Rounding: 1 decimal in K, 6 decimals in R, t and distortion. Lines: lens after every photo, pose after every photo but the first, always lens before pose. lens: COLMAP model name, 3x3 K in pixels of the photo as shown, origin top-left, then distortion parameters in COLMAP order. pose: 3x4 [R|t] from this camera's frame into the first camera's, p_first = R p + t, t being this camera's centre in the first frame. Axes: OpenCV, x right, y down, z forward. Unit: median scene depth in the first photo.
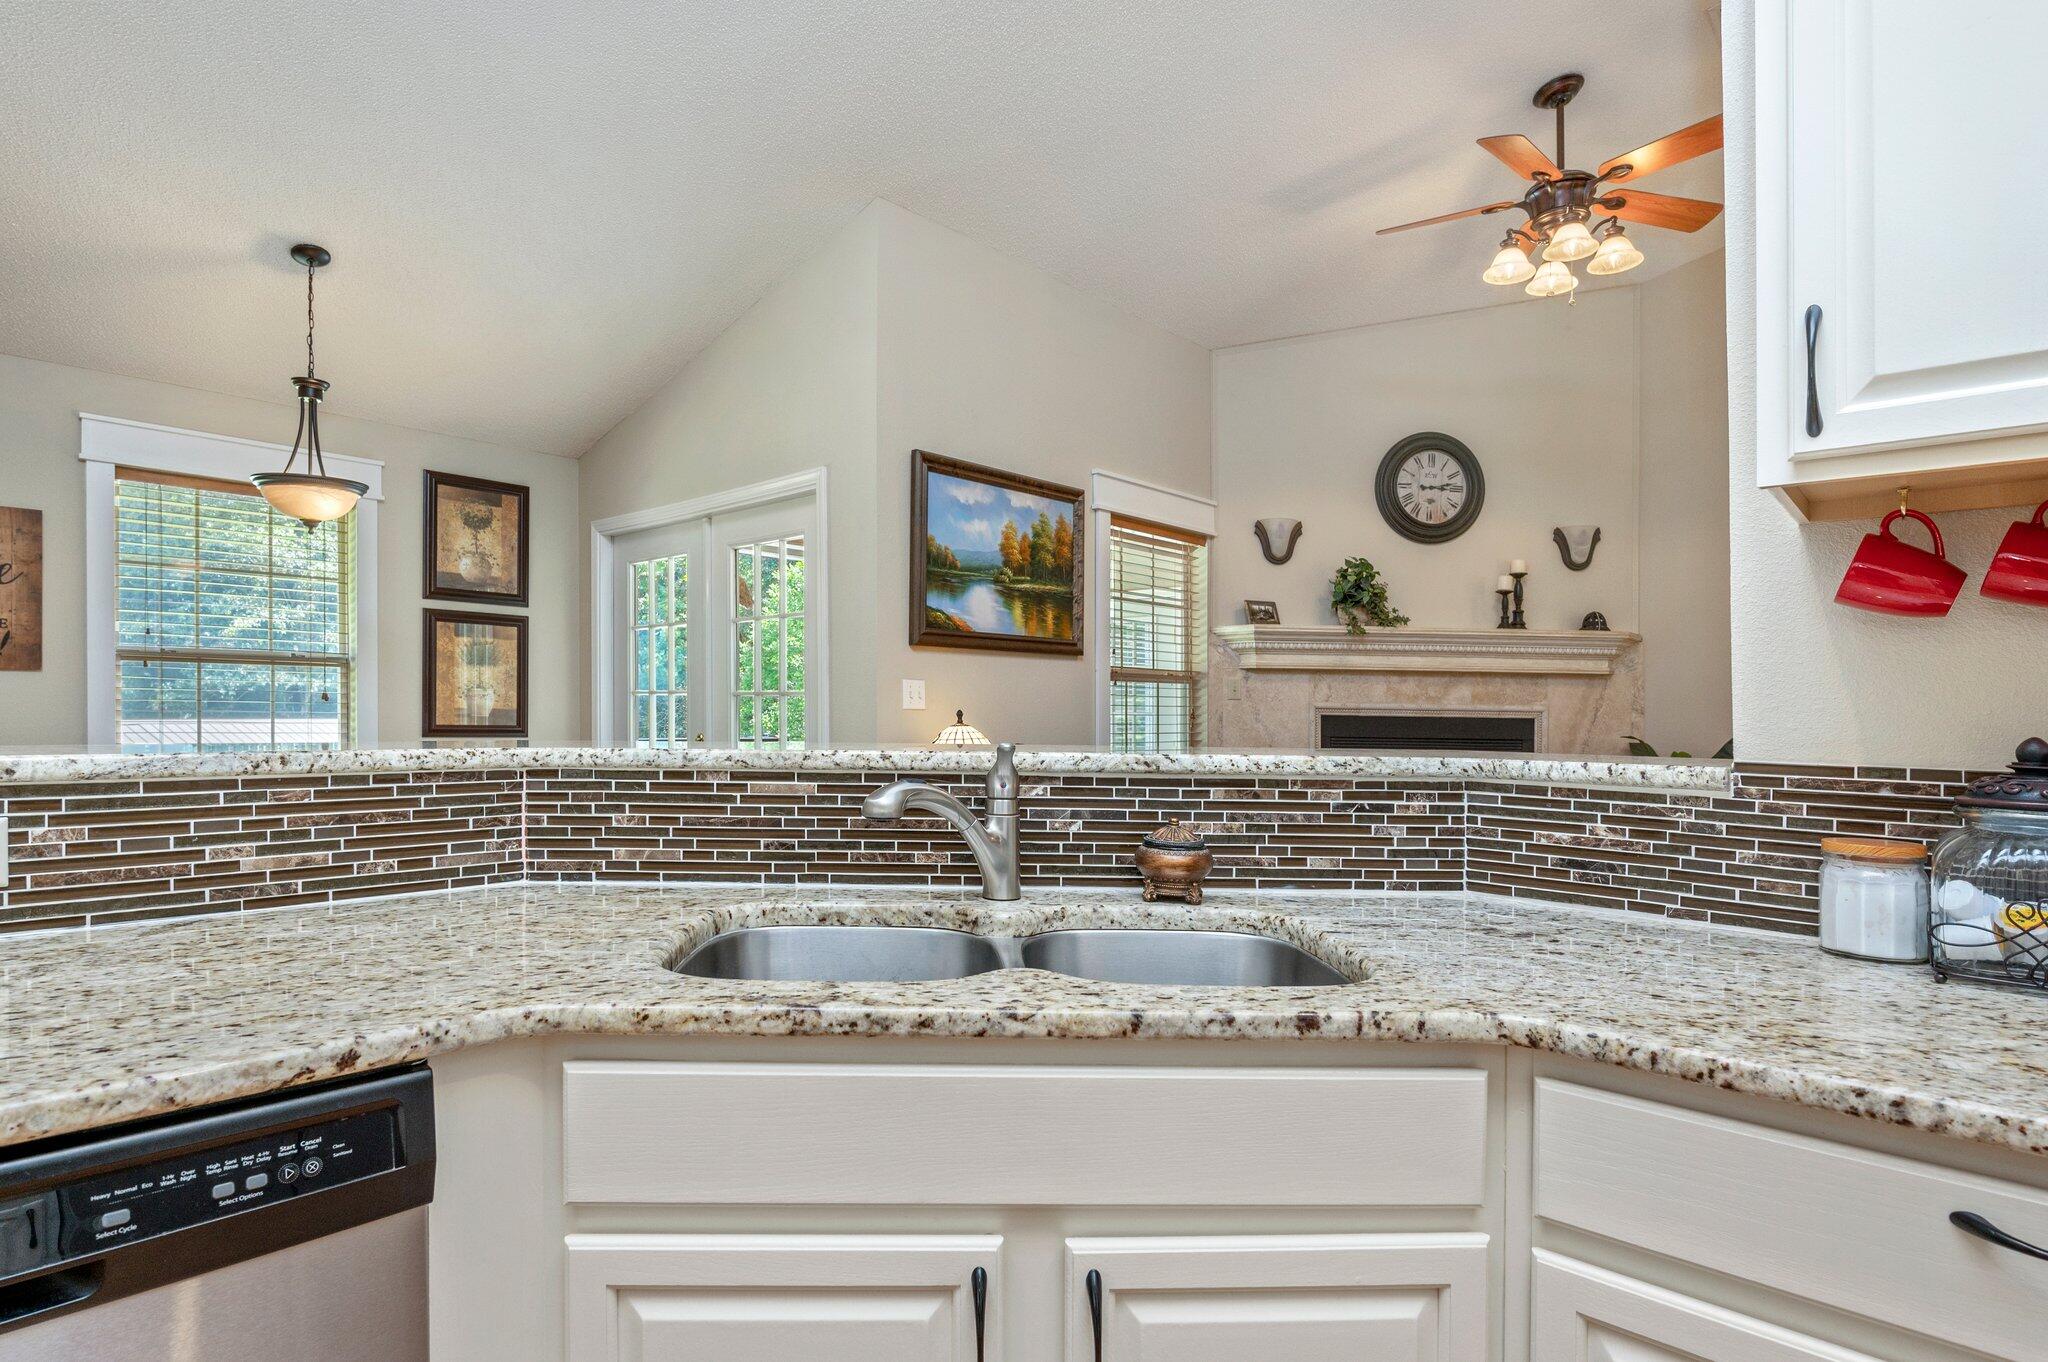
lens RADIAL K [[1080.1, 0, 977.9], [0, 1080.1, 730.9], [0, 0, 1]] dist [-0.020143, -0.001790]
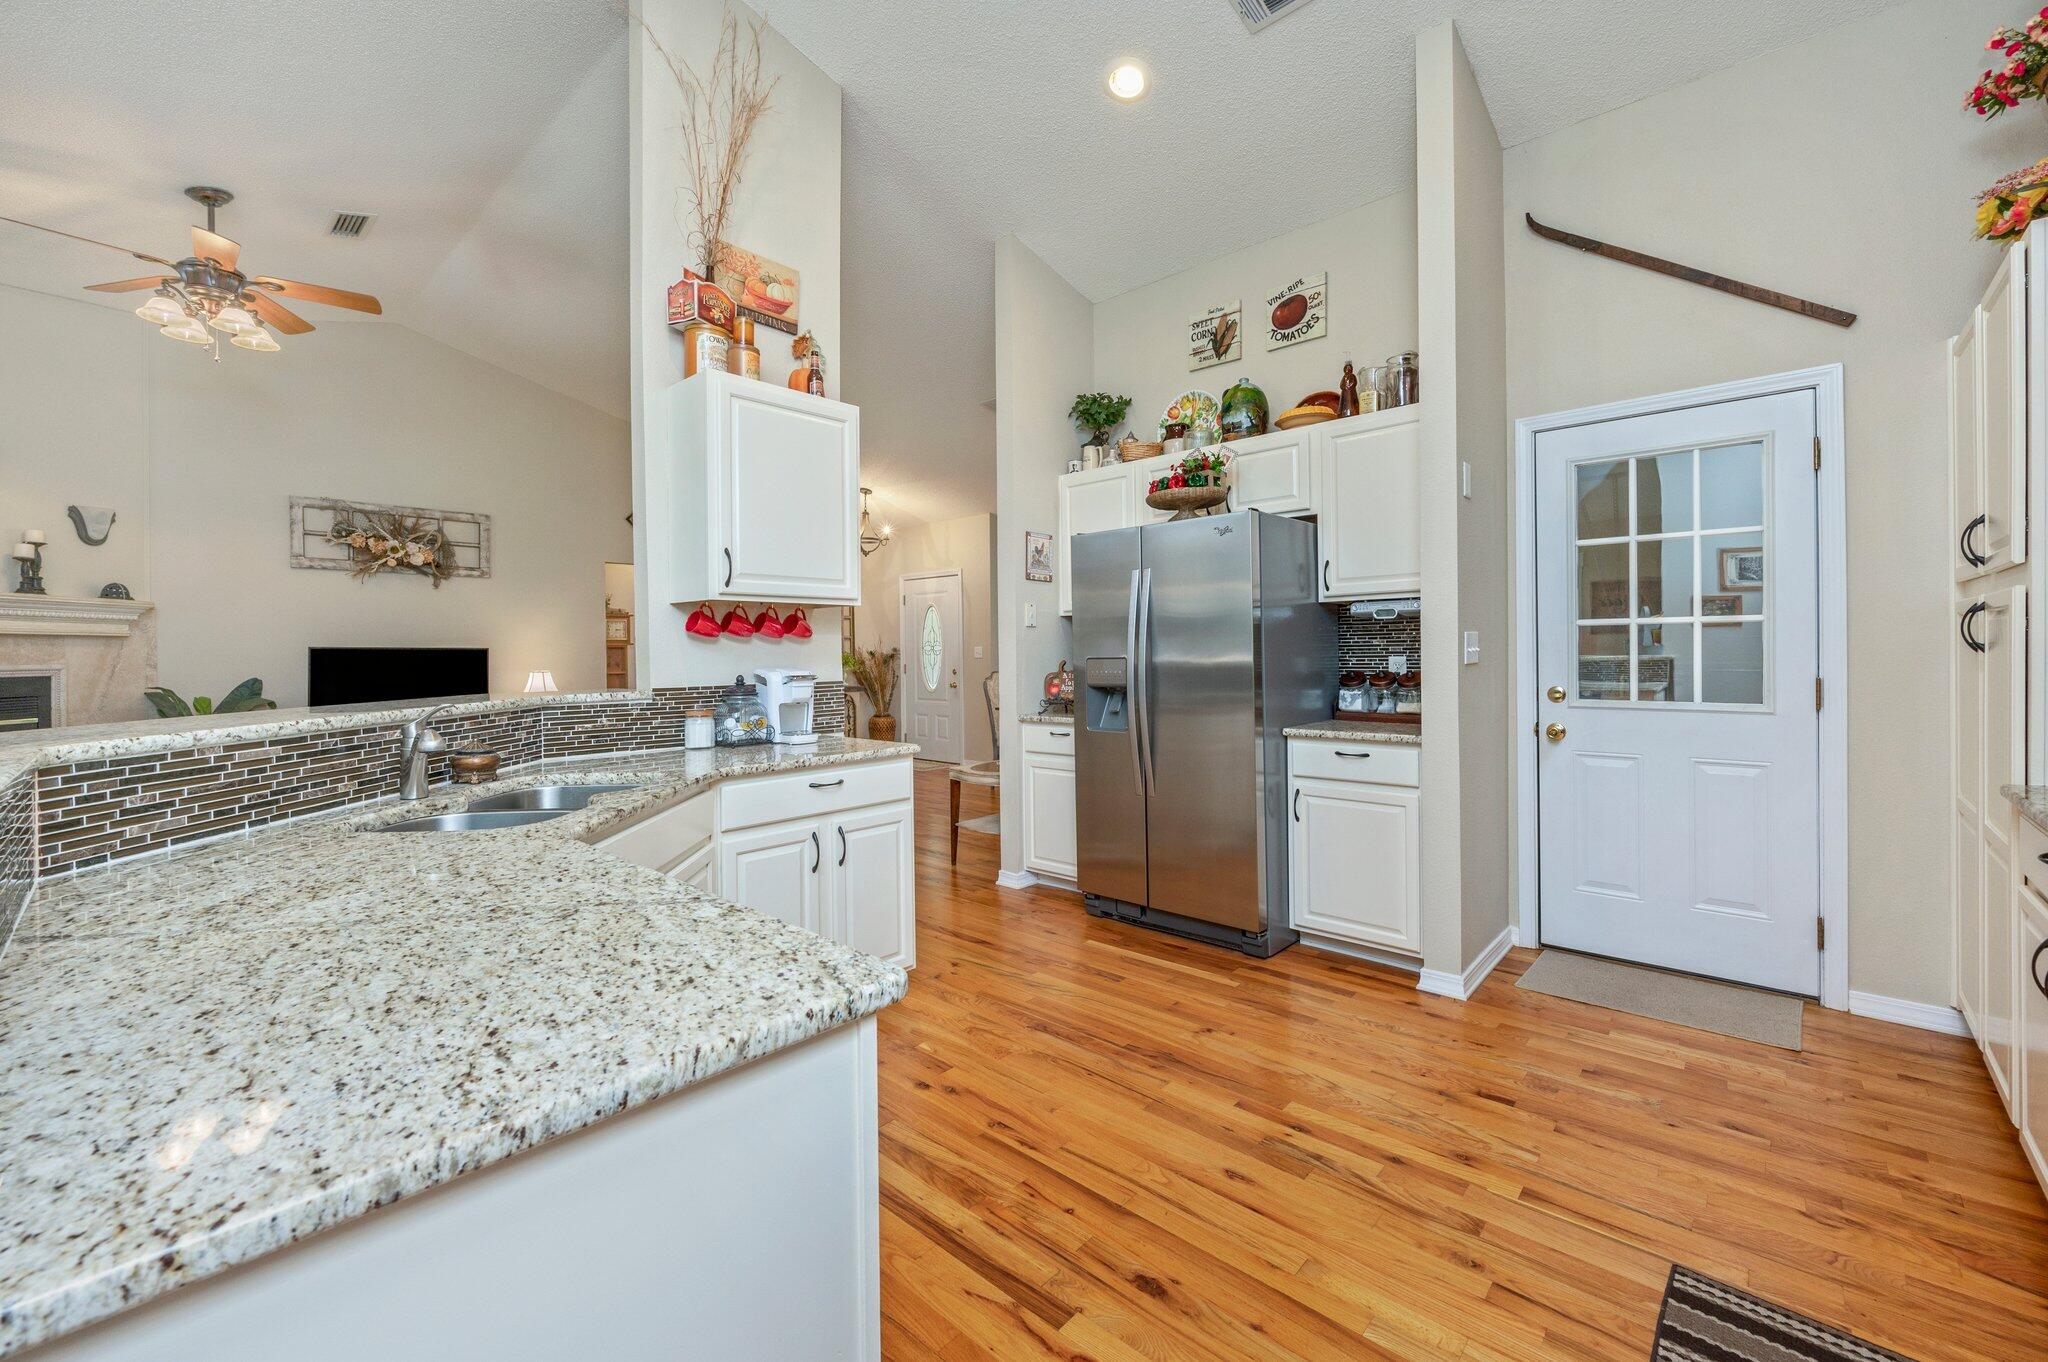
lens RADIAL K [[824.0, 0, 1041.2], [0, 824.0, 644.7], [0, 0, 1]] dist [-0.006542, 0.000208]
pose [[-0.026090, -0.007547, 0.999631, -0.391402], [0.034885, 0.999356, 0.008455, -0.017956], [-0.999051, 0.035092, -0.025810, 0.019502]]
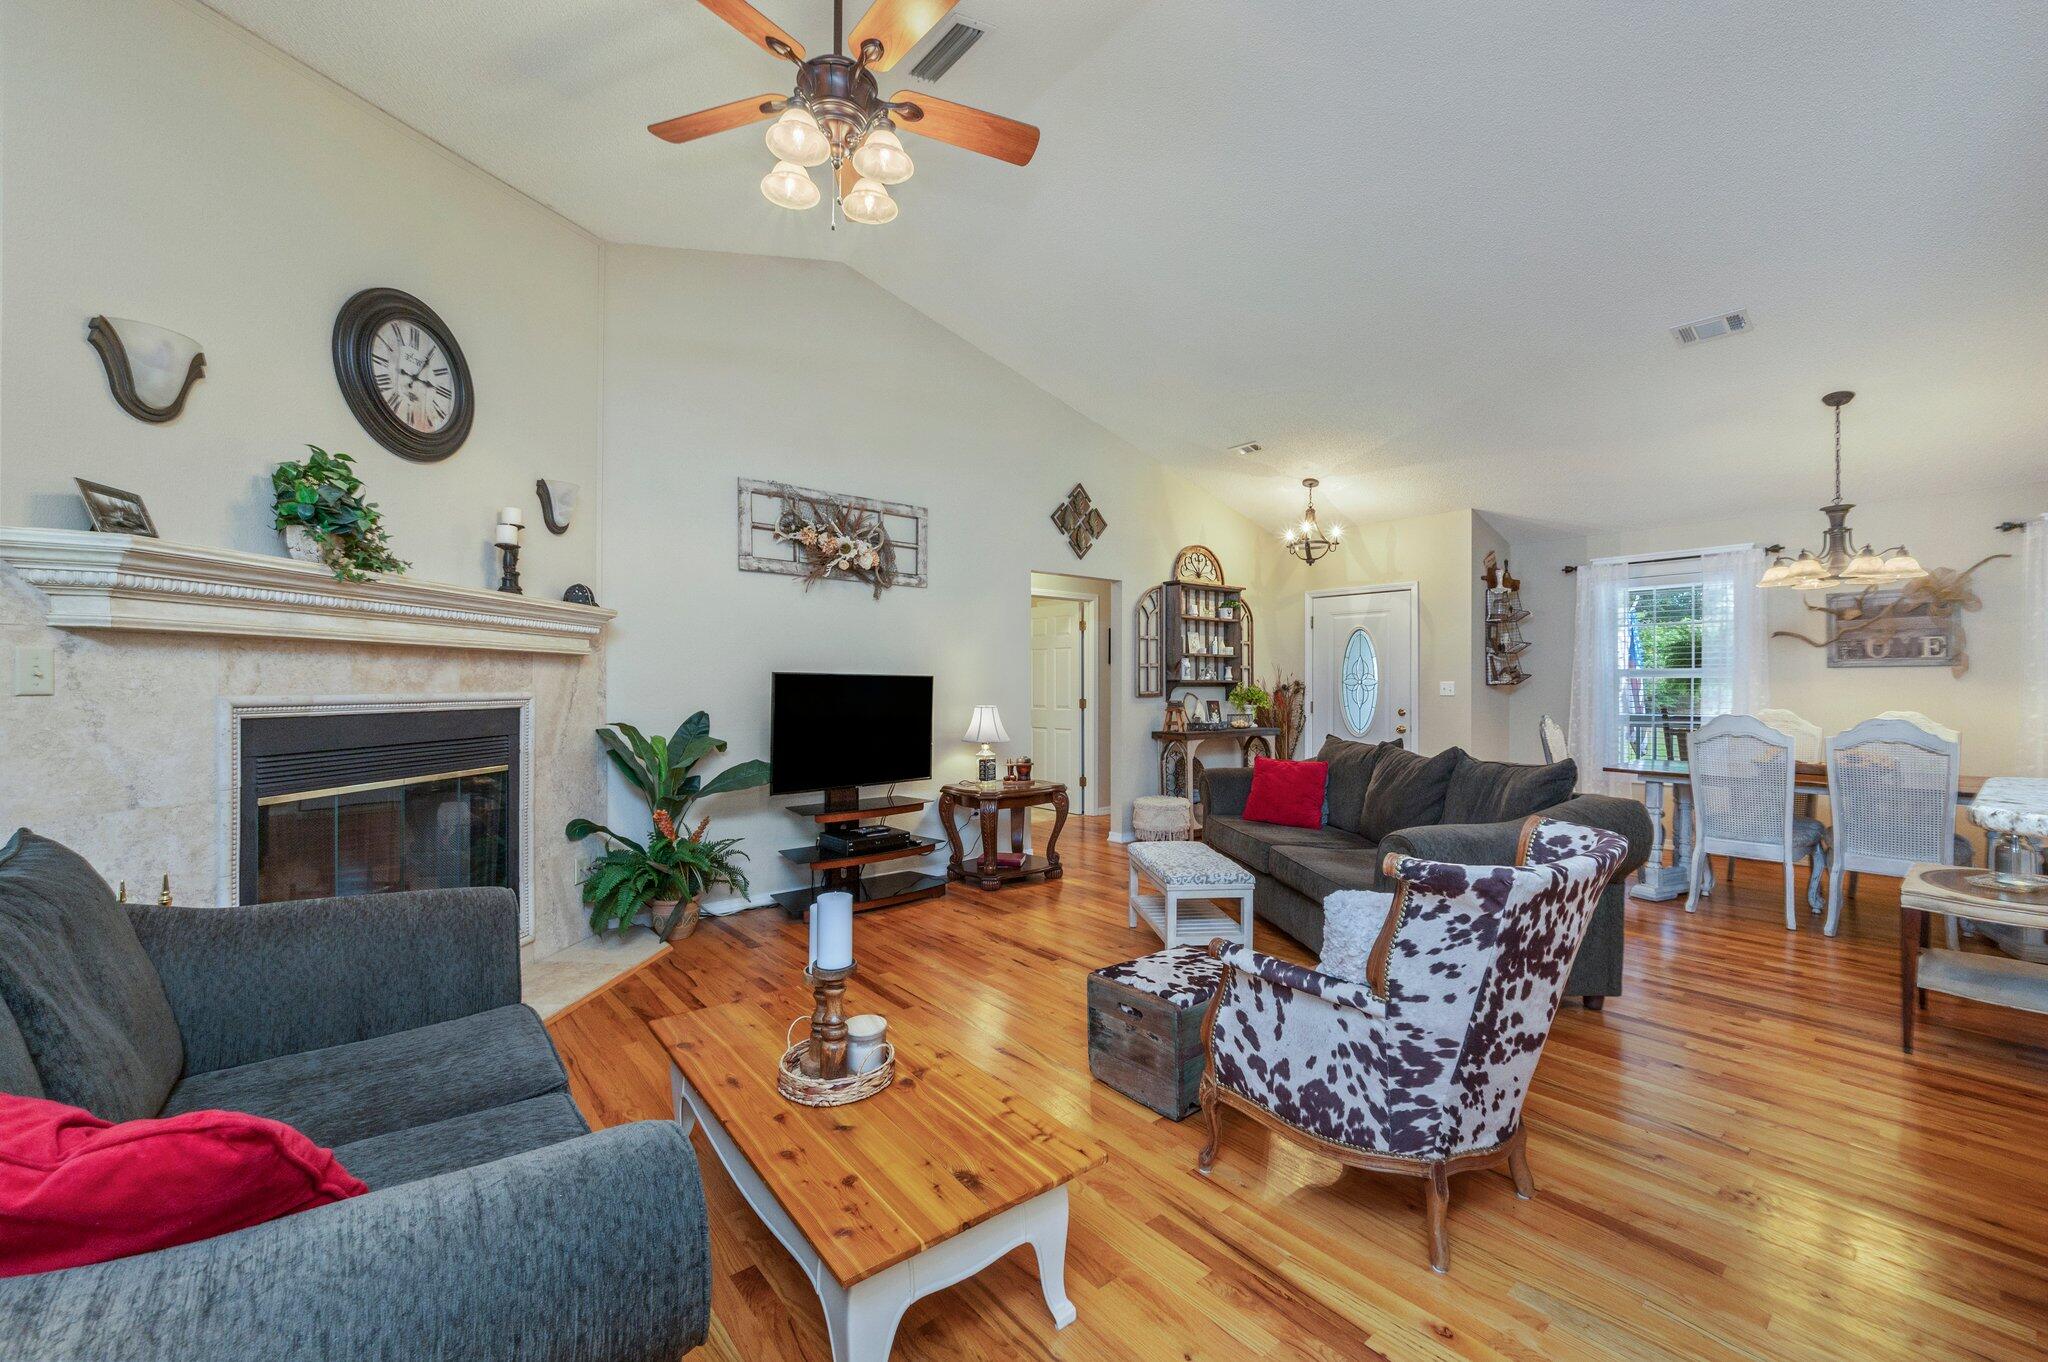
lens RADIAL K [[824.0, 0, 1037.1], [0, 824.0, 662.0], [0, 0, 1]] dist [-0.006542, 0.000208]
pose [[0.112269, 0.010915, 0.993618, -0.057833], [0.022160, 0.999663, -0.013485, -0.033576], [-0.993431, 0.023533, 0.111989, 0.635331]]
